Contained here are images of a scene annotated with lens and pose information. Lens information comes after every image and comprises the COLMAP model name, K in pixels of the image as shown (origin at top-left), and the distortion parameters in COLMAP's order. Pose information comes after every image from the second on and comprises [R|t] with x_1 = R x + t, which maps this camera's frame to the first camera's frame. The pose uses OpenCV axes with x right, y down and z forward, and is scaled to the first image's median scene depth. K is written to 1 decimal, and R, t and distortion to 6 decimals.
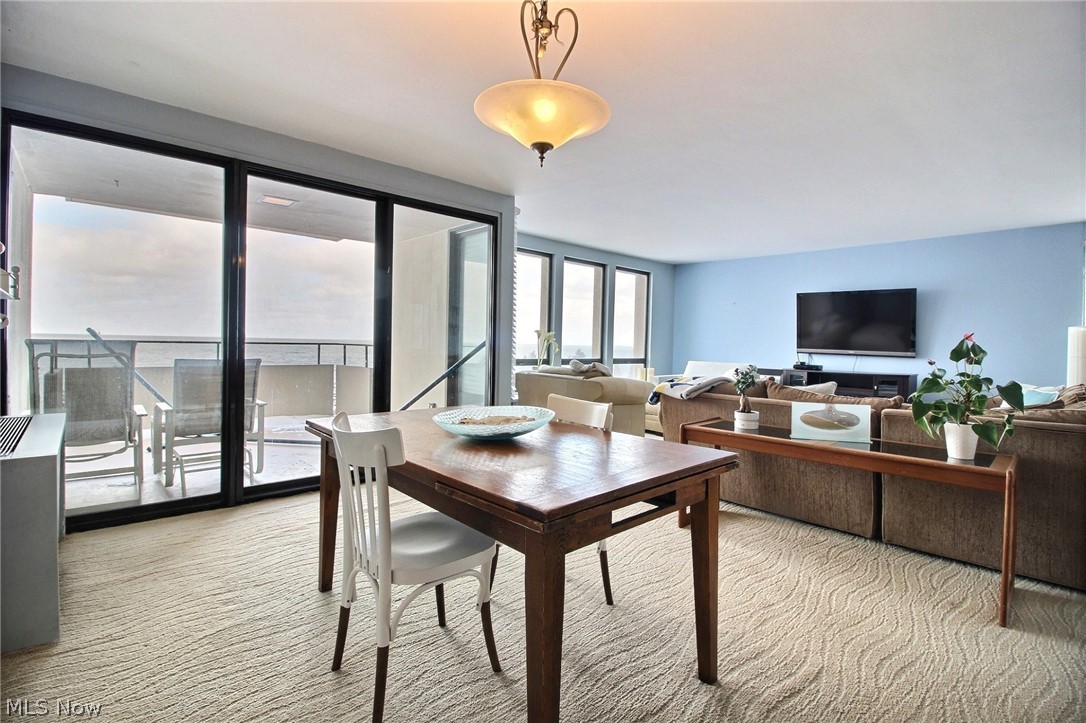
lens RADIAL K [[503.7, 0, 544.9], [0, 503.7, 349.9], [0, 0, 1]] dist [-0.001451, -0.012838]
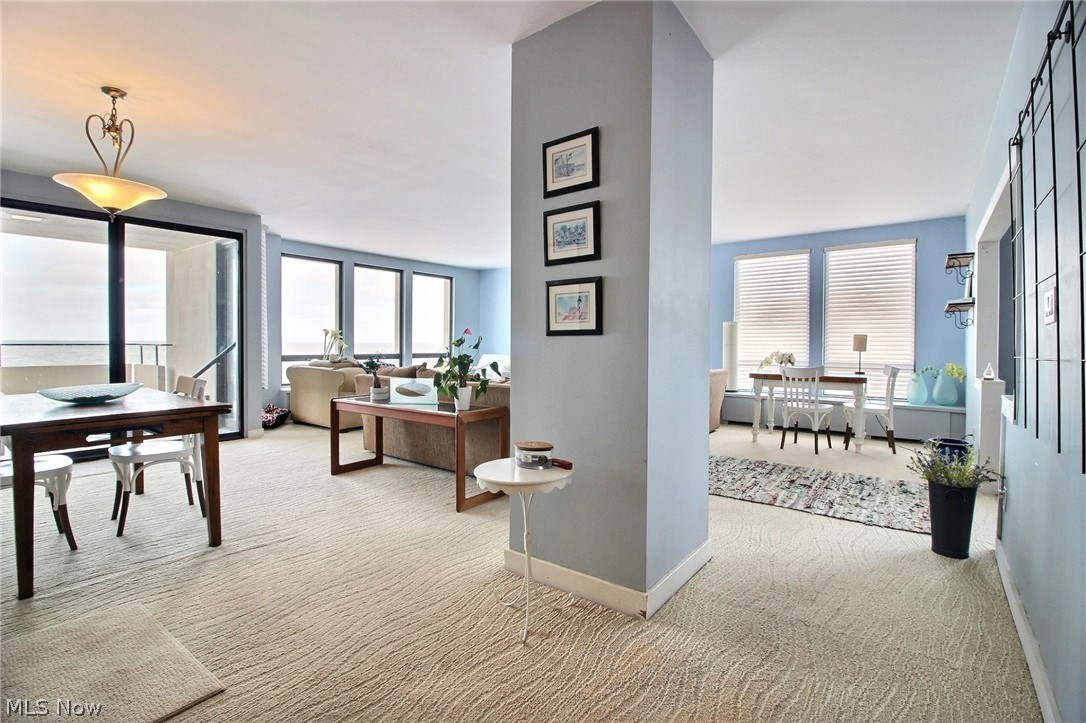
lens RADIAL K [[503.7, 0, 544.9], [0, 503.7, 349.9], [0, 0, 1]] dist [-0.001451, -0.012838]
pose [[0.985560, -0.017697, 0.168400, 0.374417], [0.017033, 0.999840, 0.005386, 0.013409], [-0.168469, -0.002440, 0.985704, -0.257437]]
